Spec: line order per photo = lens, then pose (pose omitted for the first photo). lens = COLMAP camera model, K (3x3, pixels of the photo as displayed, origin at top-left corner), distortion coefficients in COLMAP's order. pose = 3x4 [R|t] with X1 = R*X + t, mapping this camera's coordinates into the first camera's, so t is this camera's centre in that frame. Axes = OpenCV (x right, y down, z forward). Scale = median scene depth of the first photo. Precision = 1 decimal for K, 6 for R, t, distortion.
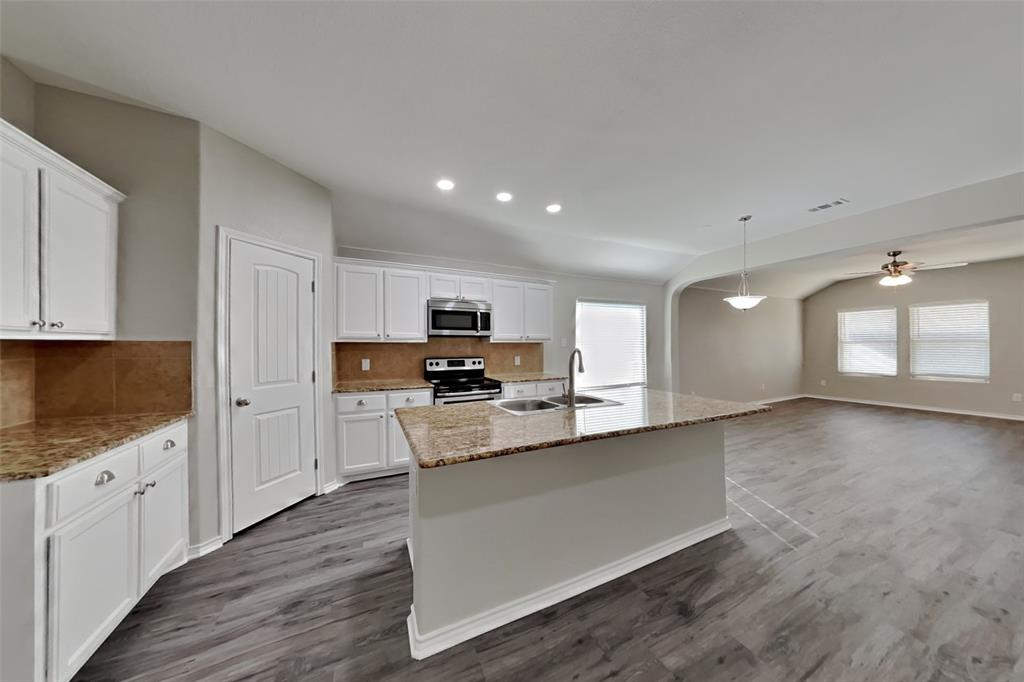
lens RADIAL K [[312.4, 0, 513.1], [0, 312.4, 346.1], [0, 0, 1]] dist [-0.000175, -0.000001]
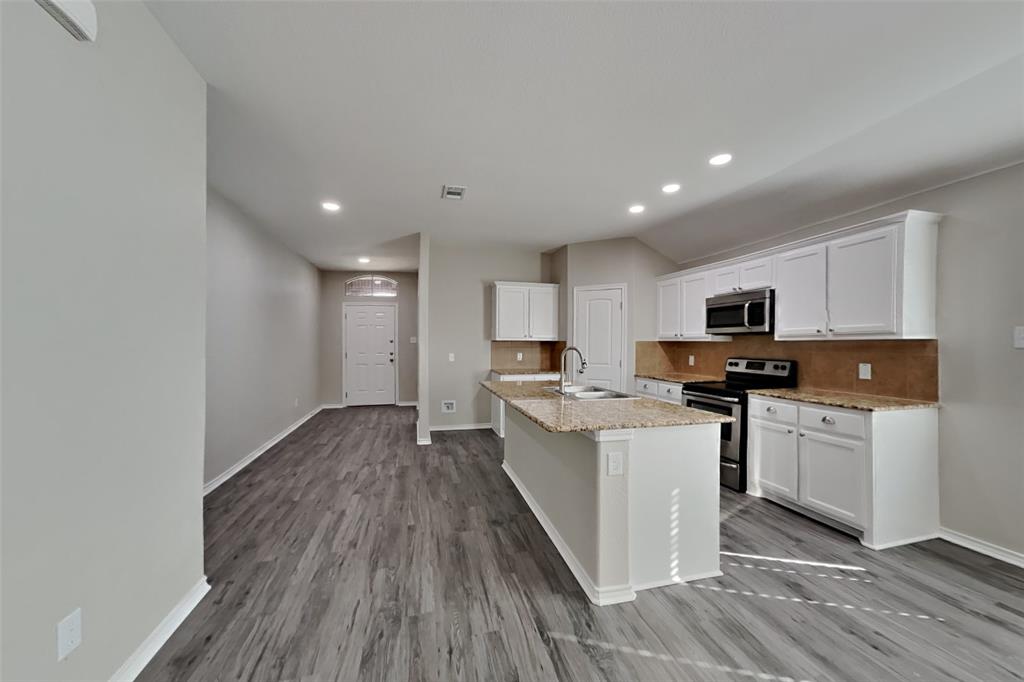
lens RADIAL K [[343.2, 0, 512.3], [0, 343.2, 346.5], [0, 0, 1]] dist [-0.000321, 0.000042]
pose [[-0.188327, 0.007486, -0.982078, 0.938697], [-0.009622, 0.999909, 0.009467, 0.002064], [0.982059, 0.011232, -0.188238, 0.609651]]
